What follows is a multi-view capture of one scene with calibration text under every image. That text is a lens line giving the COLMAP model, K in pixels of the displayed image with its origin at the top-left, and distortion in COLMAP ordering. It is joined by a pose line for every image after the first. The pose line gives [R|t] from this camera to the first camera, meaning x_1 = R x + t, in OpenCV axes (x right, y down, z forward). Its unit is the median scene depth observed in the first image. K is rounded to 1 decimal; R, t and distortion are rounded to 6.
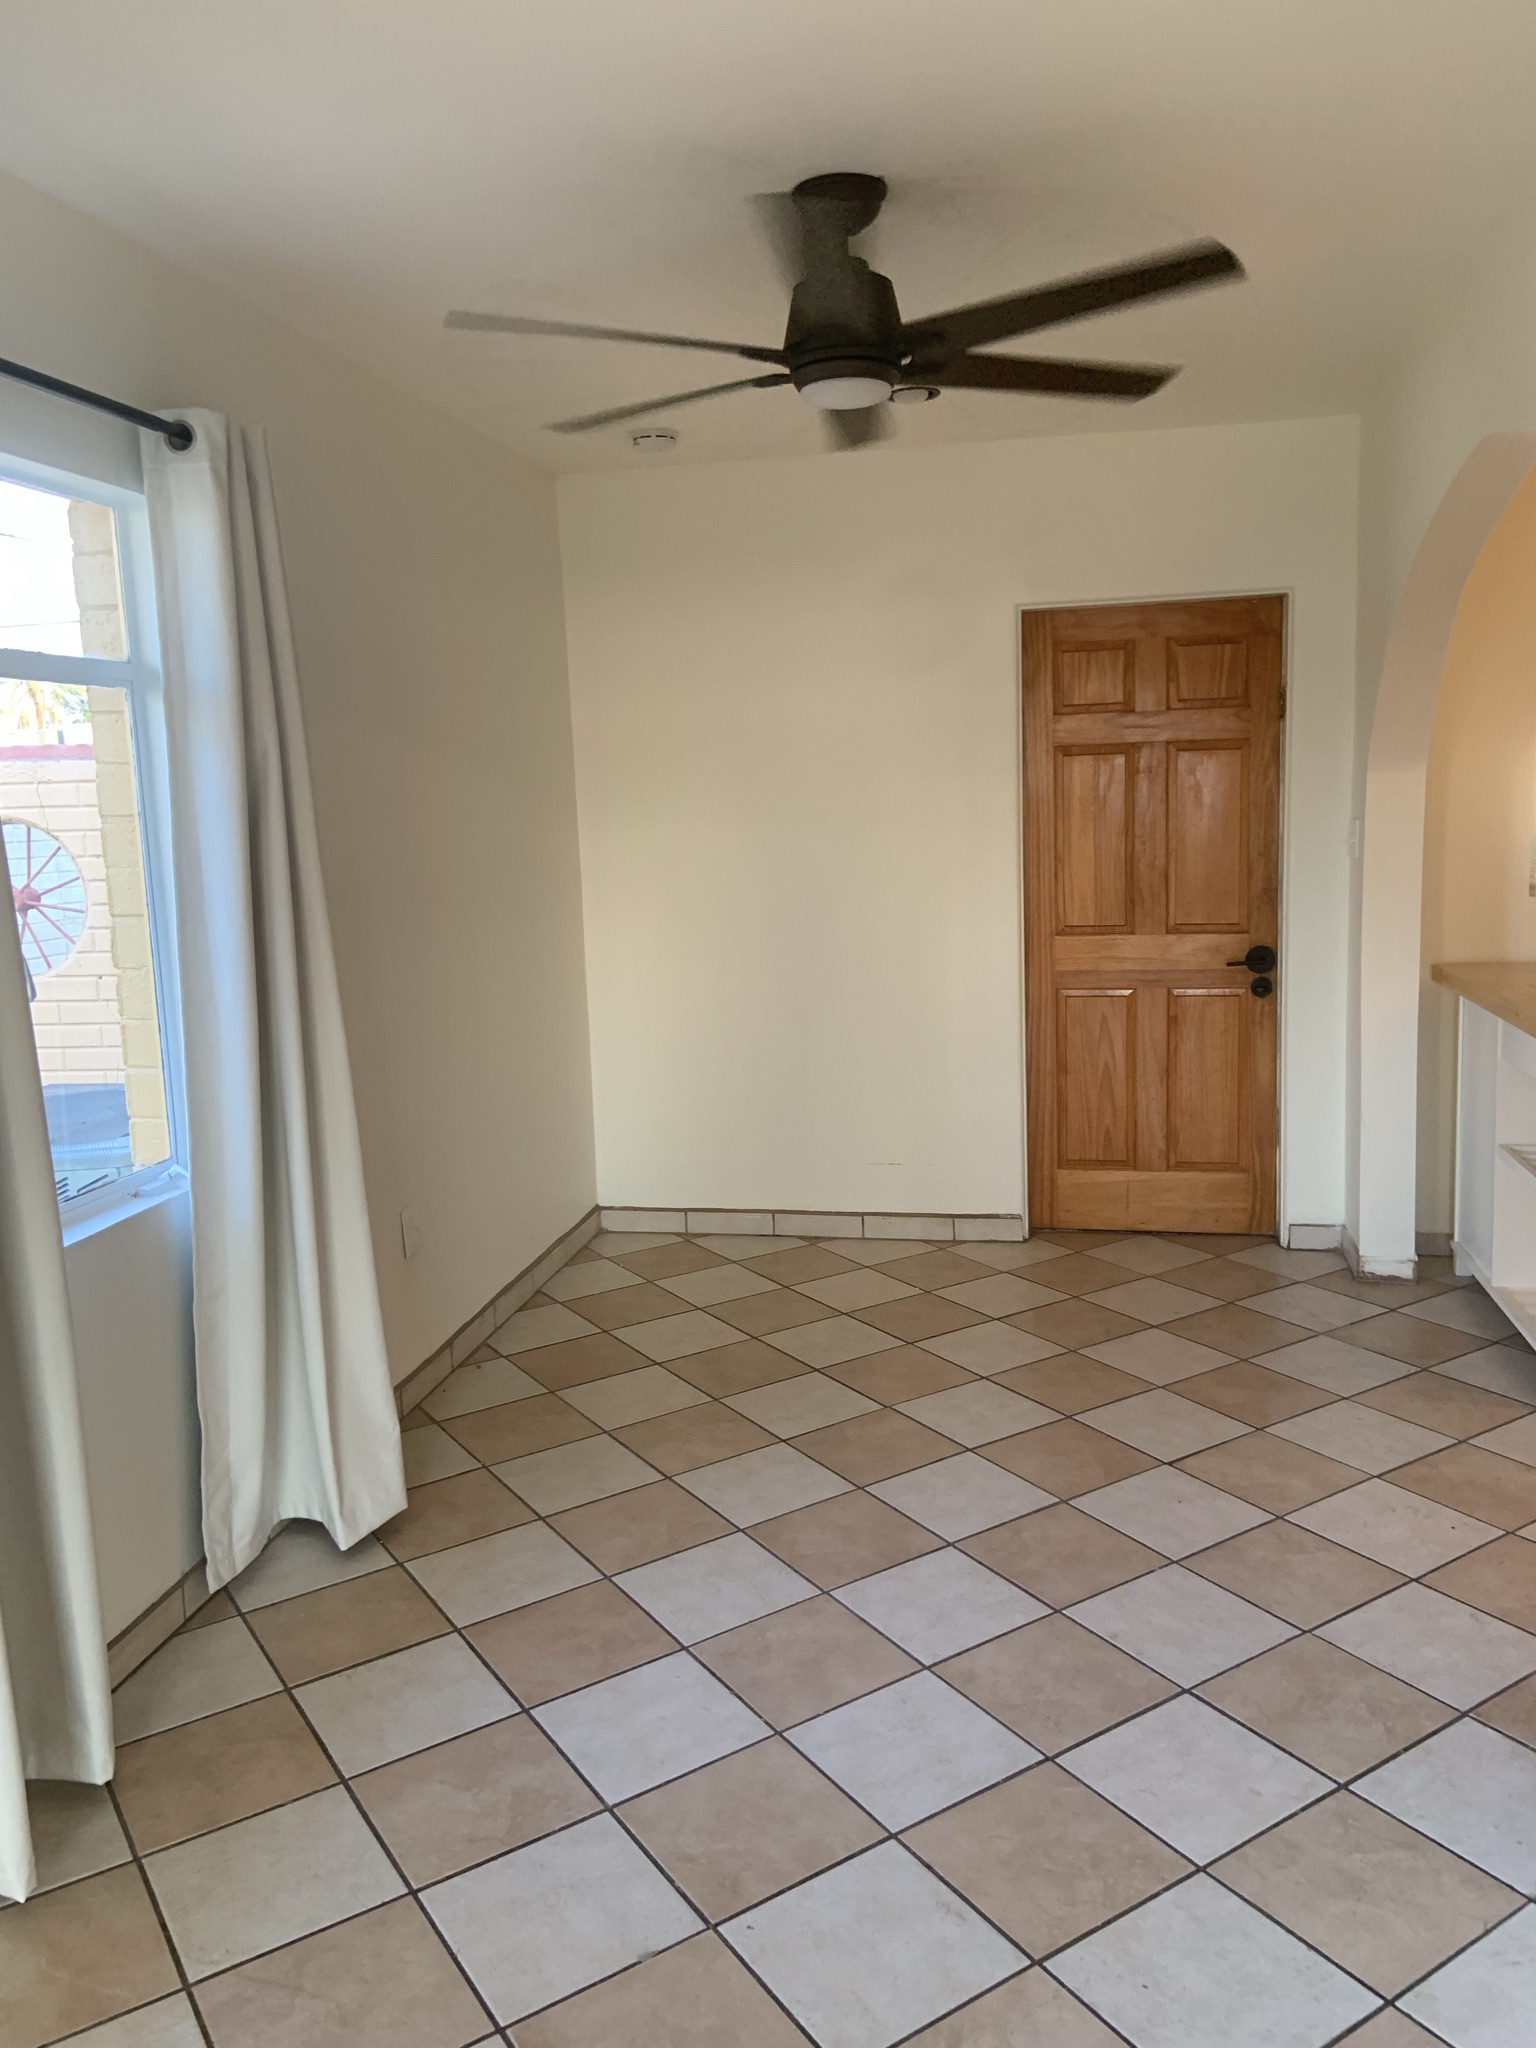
lens RADIAL K [[1530.1, 0, 768.6], [0, 1530.1, 1016.7], [0, 0, 1]] dist [-0.004457, -0.002660]
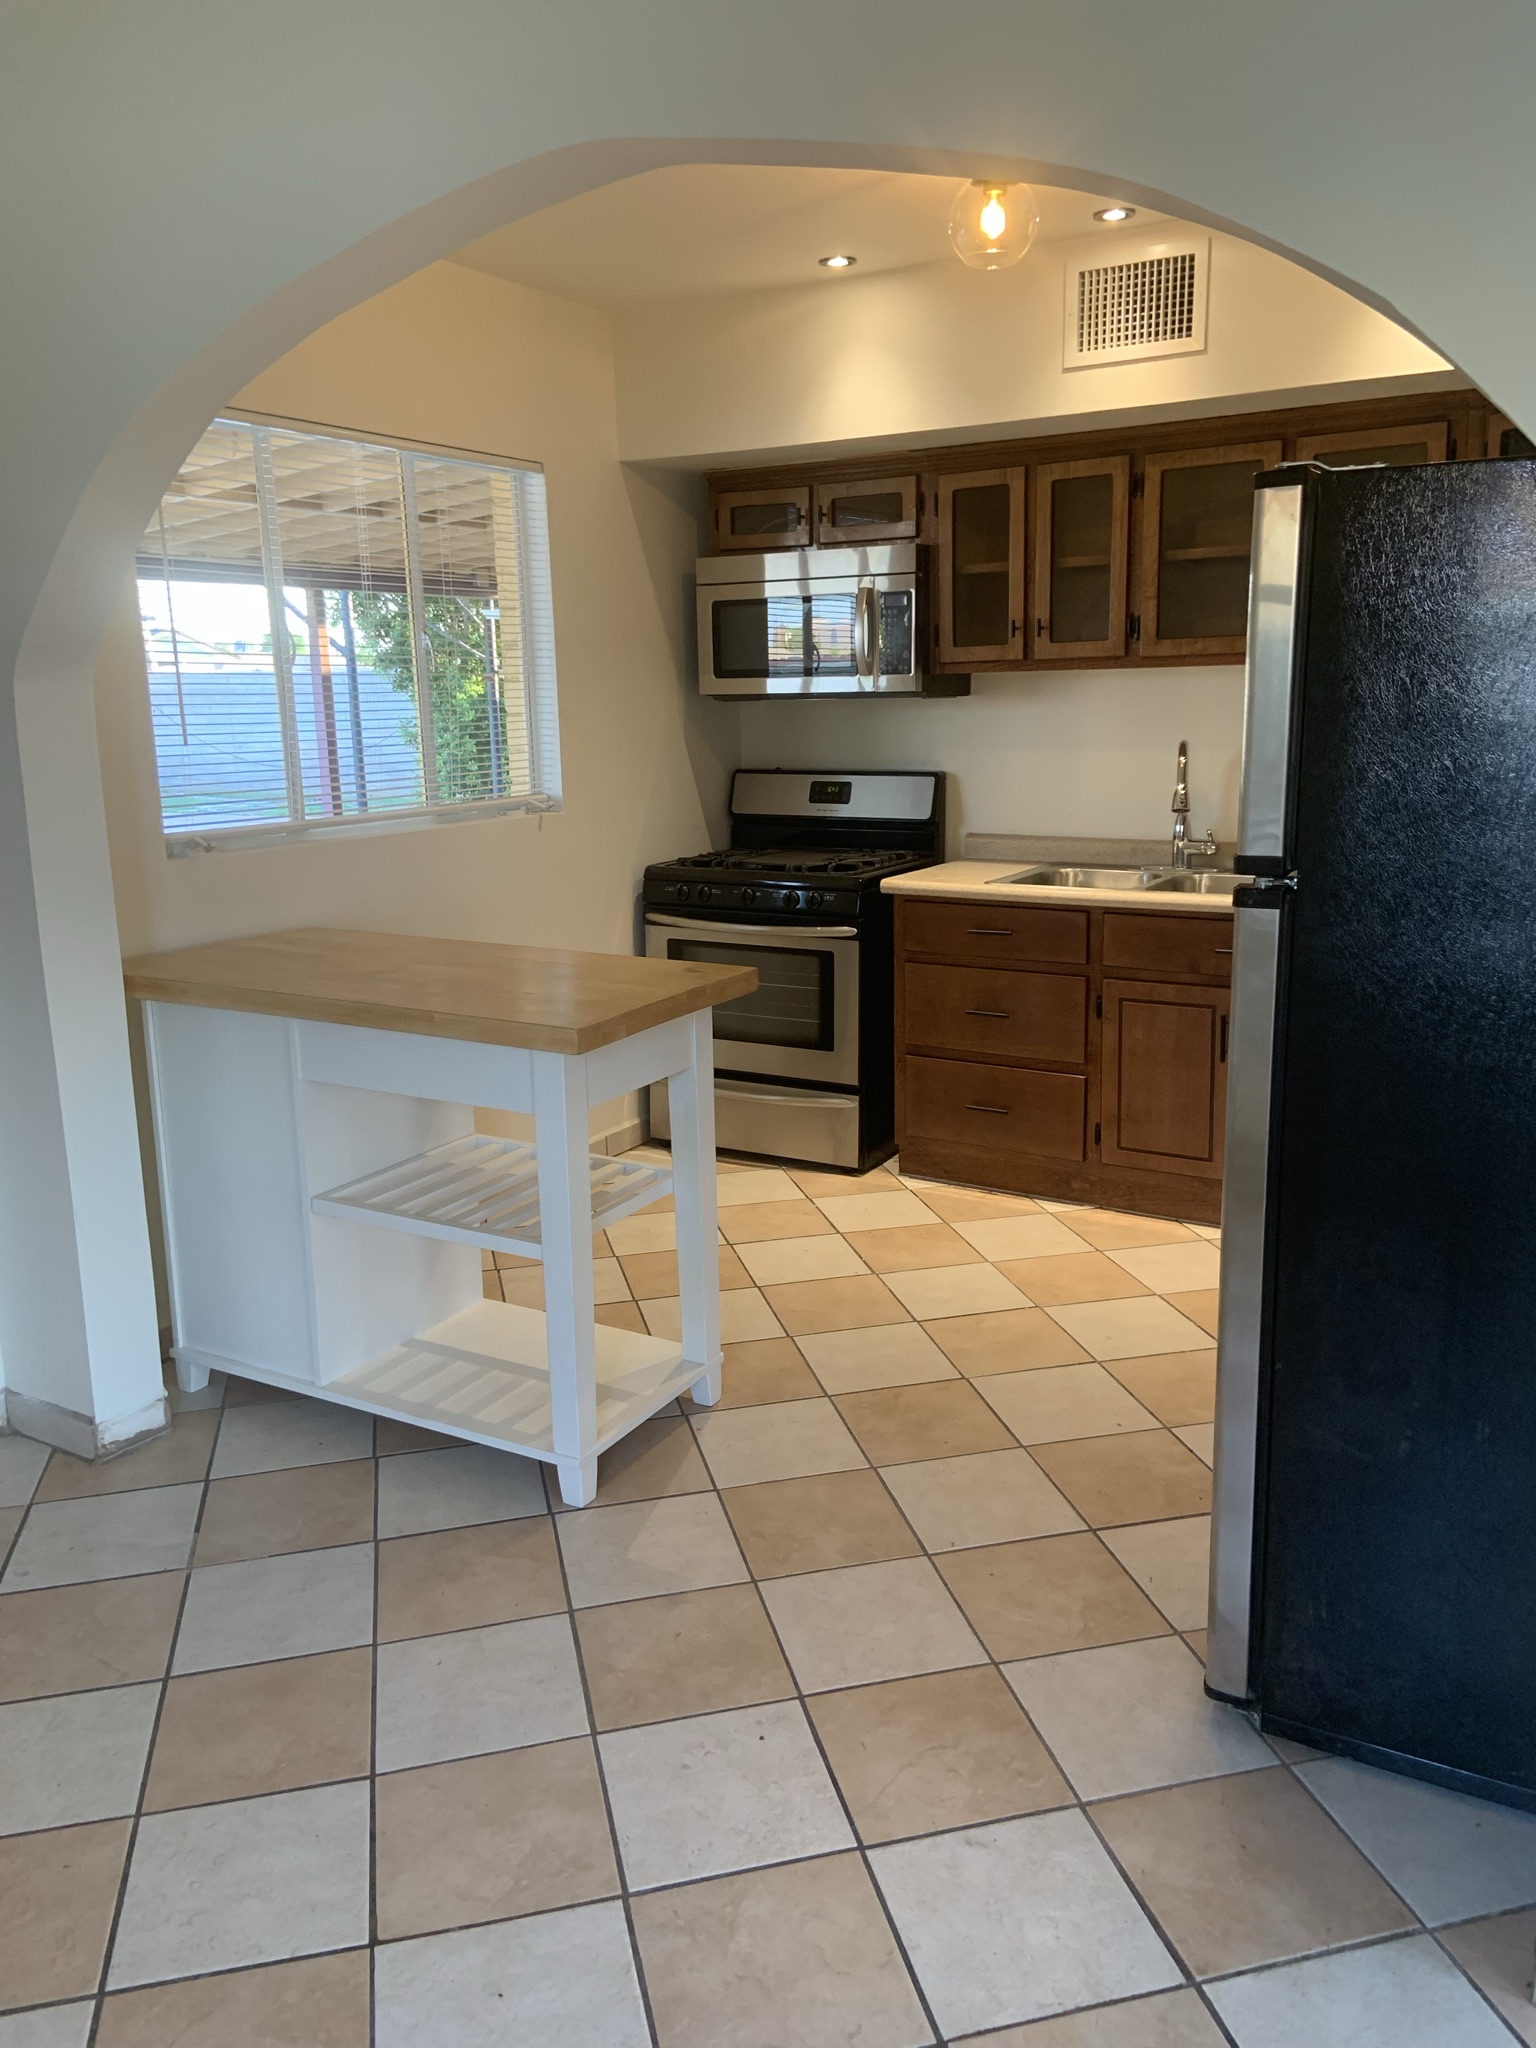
lens RADIAL K [[1581.0, 0, 769.0], [0, 1581.0, 921.3], [0, 0, 1]] dist [0.053208, -0.002839]
pose [[0.322880, -0.120532, 0.938733, -0.130420], [0.145401, 0.986400, 0.076641, -0.062646], [-0.935204, 0.111747, 0.336015, 0.432767]]
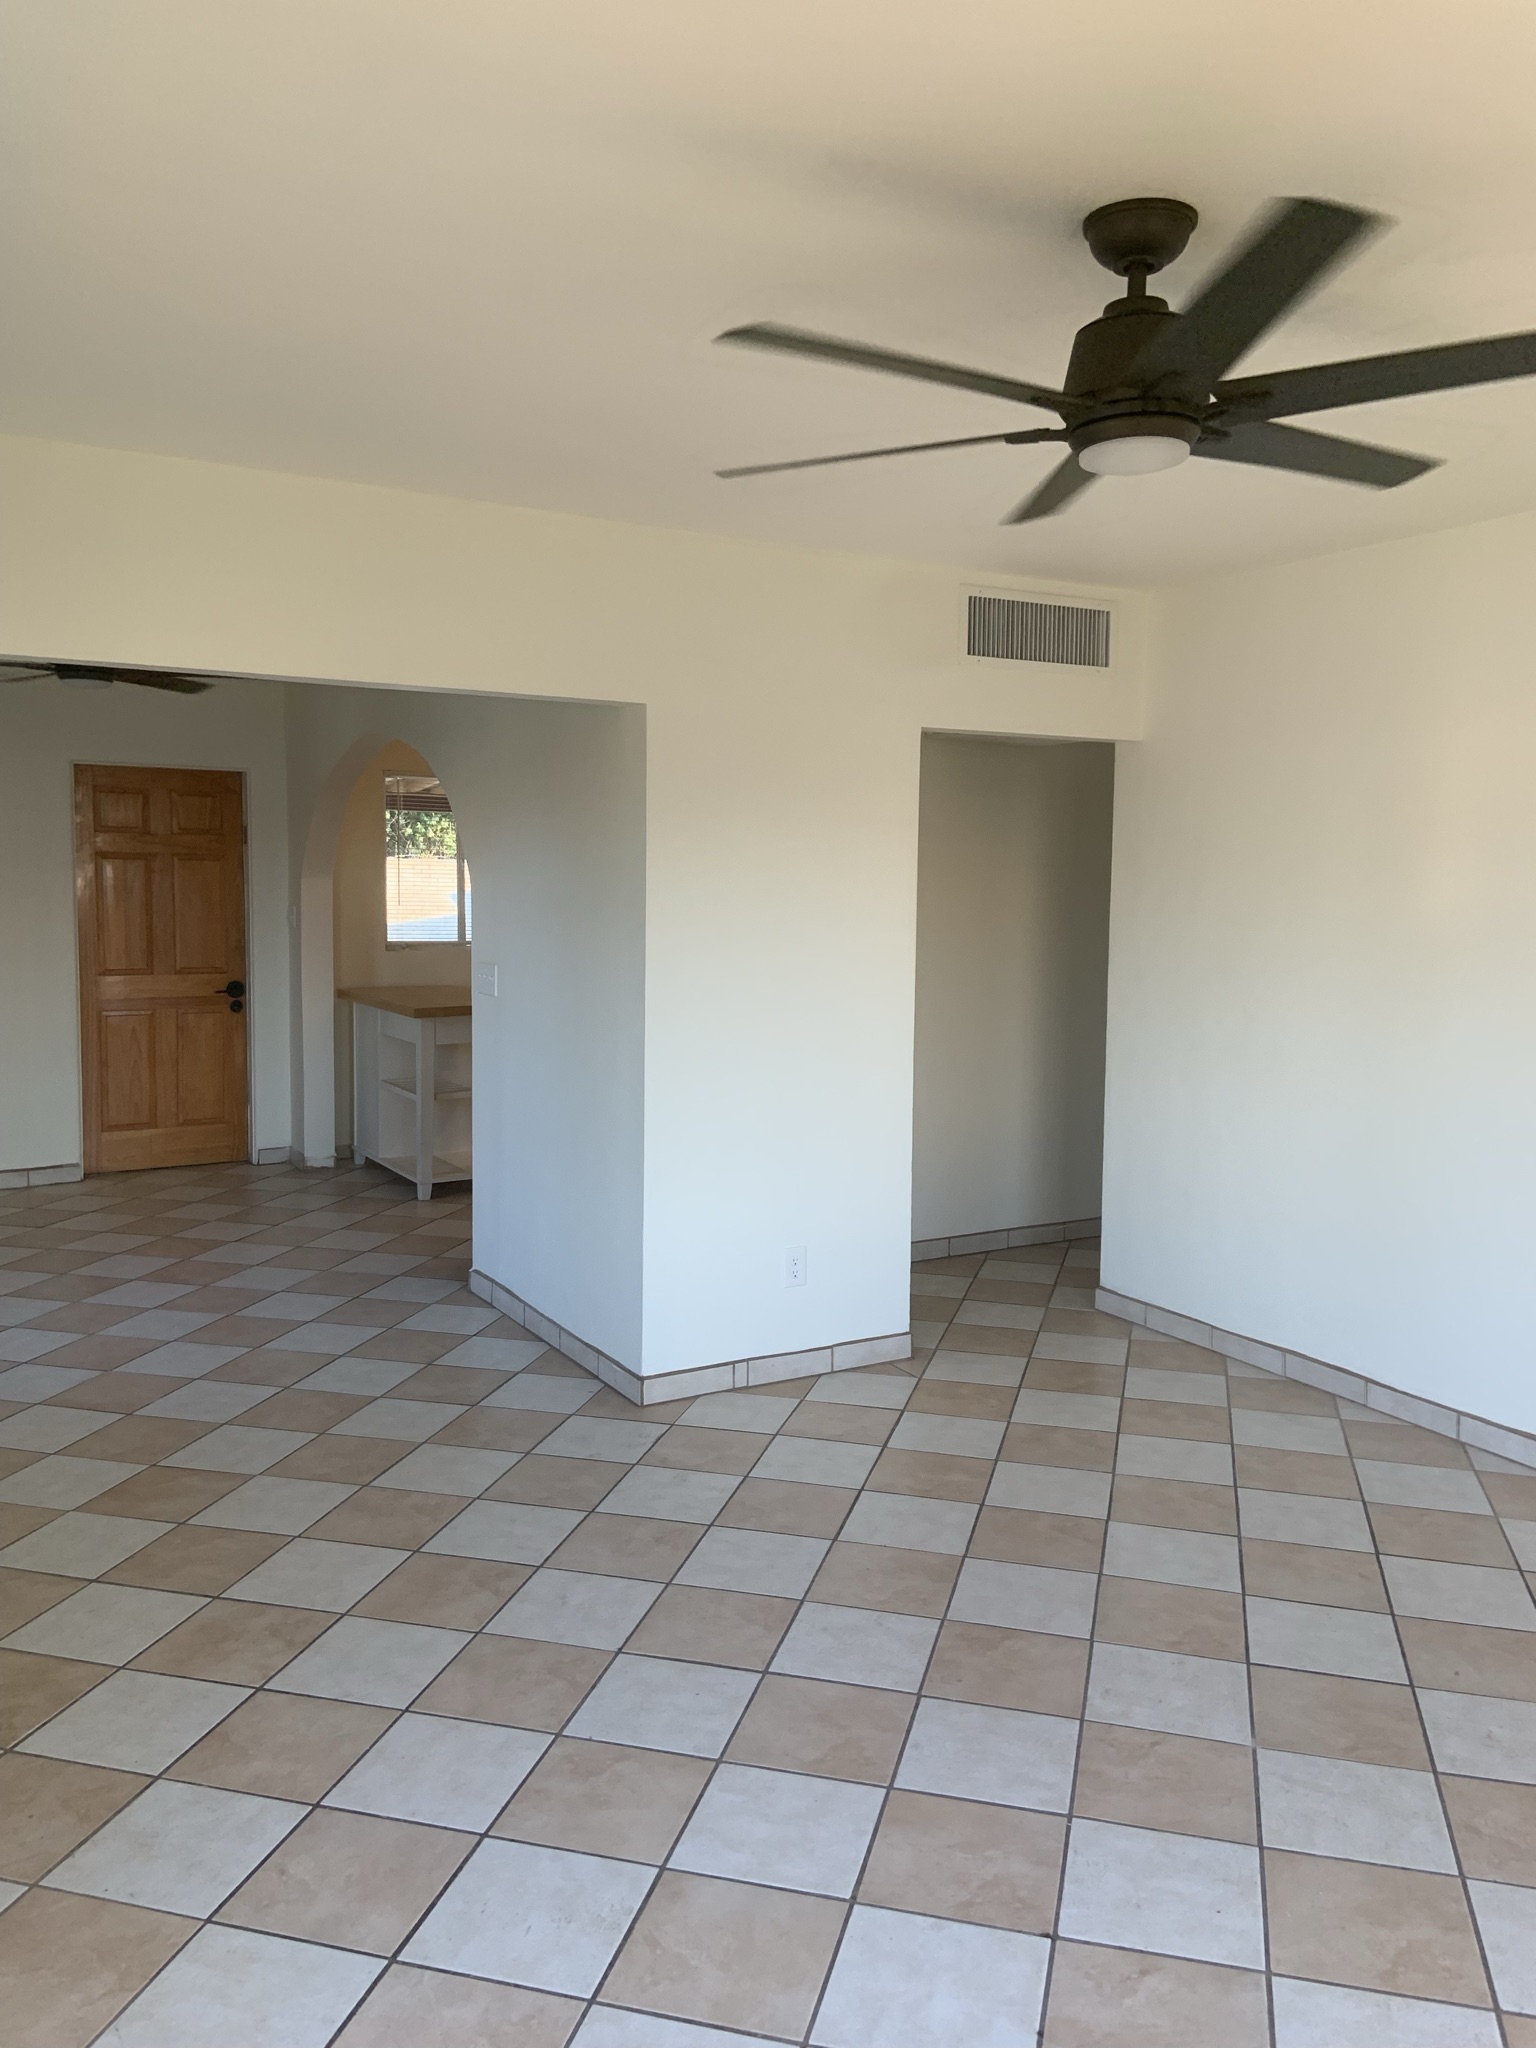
lens RADIAL K [[1530.1, 0, 768.6], [0, 1530.1, 1016.7], [0, 0, 1]] dist [-0.004457, -0.002660]
pose [[0.740958, -0.008554, 0.671497, -0.352619], [0.057354, 0.997072, -0.050586, 0.106546], [-0.669098, 0.075995, 0.739279, -0.587094]]
